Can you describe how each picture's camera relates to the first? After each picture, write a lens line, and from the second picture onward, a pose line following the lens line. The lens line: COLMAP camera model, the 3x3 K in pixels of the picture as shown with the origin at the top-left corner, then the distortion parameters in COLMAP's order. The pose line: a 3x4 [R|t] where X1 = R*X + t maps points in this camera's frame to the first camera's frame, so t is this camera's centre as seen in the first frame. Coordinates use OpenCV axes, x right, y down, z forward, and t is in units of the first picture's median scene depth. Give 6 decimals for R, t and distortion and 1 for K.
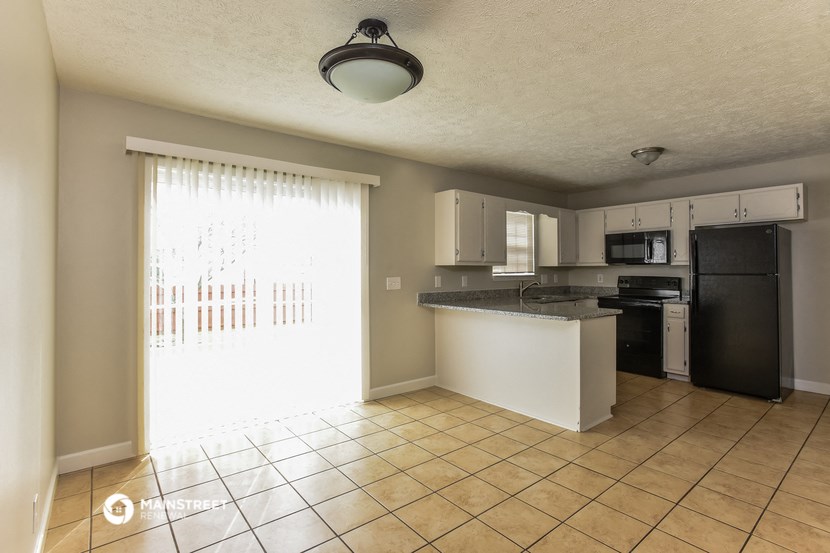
lens RADIAL K [[396.6, 0, 398.5], [0, 396.6, 266.6], [0, 0, 1]] dist [-0.033656, 0.008841]
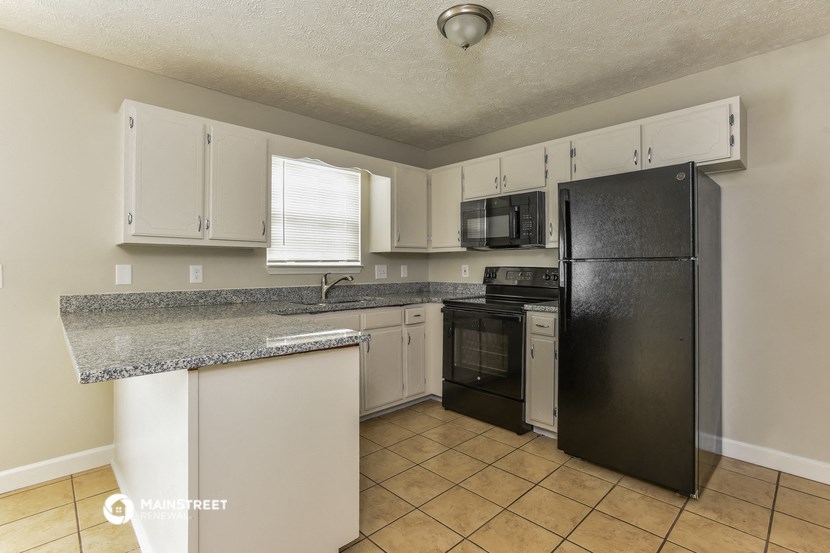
lens RADIAL K [[396.6, 0, 415.8], [0, 396.6, 270.9], [0, 0, 1]] dist [-0.033656, 0.008841]
pose [[0.993686, 0.000402, 0.112199, 0.419732], [-0.002221, 0.999868, 0.016087, 0.022537], [-0.112178, -0.016234, 0.993556, 0.397204]]
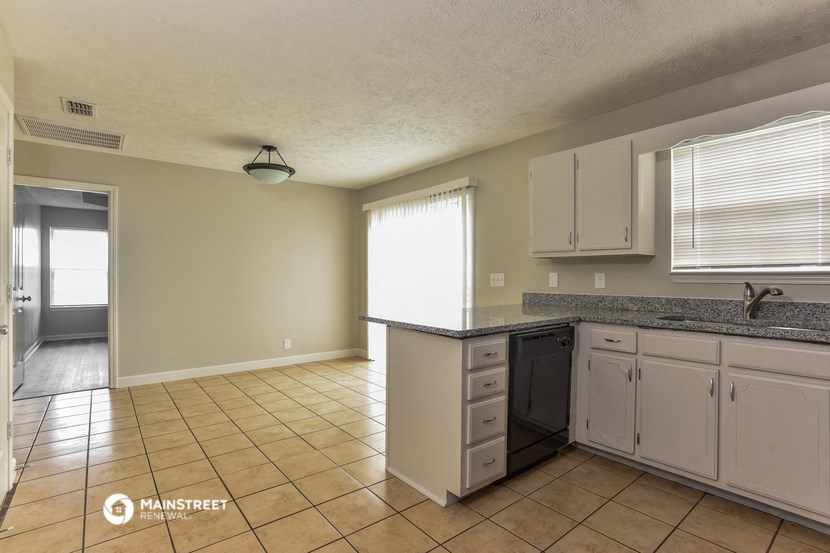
lens RADIAL K [[396.6, 0, 418.4], [0, 396.6, 277.7], [0, 0, 1]] dist [-0.033656, 0.008841]
pose [[0.040363, 0.007195, -0.999159, 0.808123], [0.009593, 0.999925, 0.007588, 0.024039], [0.999139, -0.009891, 0.040291, 0.671479]]
